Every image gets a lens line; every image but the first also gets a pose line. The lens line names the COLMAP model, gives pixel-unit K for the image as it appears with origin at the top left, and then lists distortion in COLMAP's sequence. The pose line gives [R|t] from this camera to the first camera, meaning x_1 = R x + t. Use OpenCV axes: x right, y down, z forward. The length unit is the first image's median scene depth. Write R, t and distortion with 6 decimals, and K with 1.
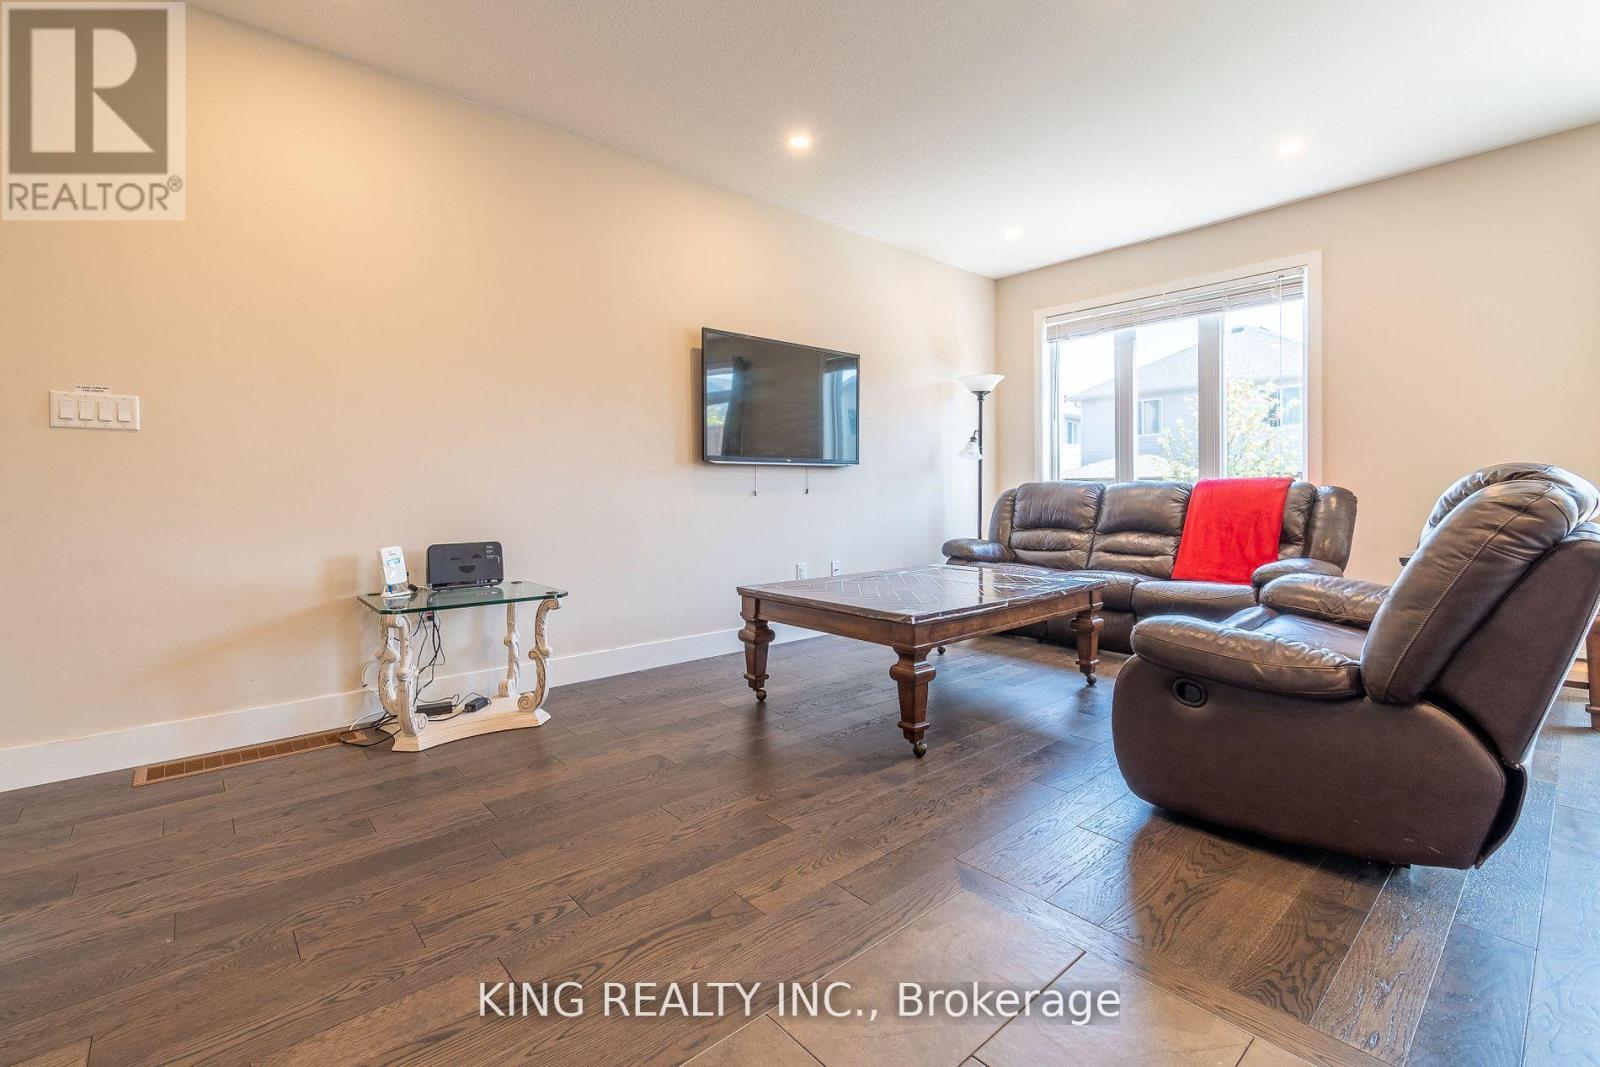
lens RADIAL K [[703.7, 0, 805.3], [0, 703.7, 490.5], [0, 0, 1]] dist [0.000532, -0.000113]
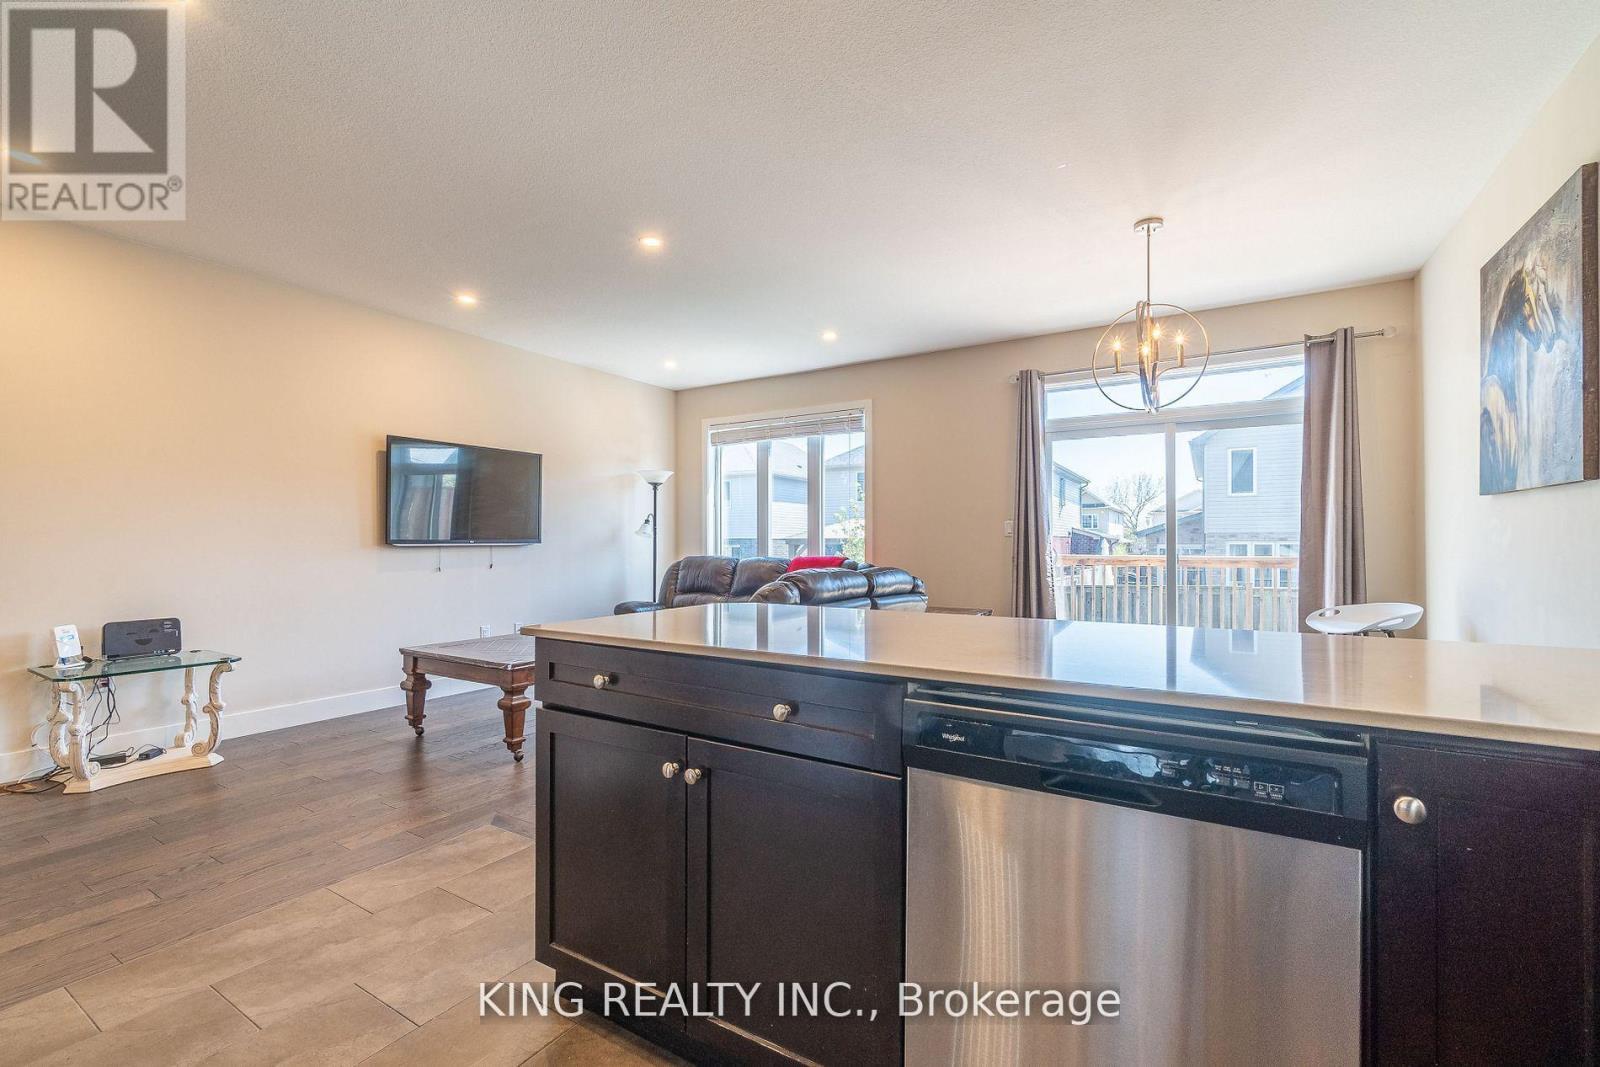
lens RADIAL K [[700.9, 0, 800.0], [0, 700.9, 533.5], [0, 0, 1]] dist [-0.000008, 0.000719]
pose [[0.960581, 0.008356, 0.277875, 0.265538], [-0.005298, 0.999917, -0.011754, -0.066138], [-0.277950, 0.009818, 0.960545, -0.470416]]
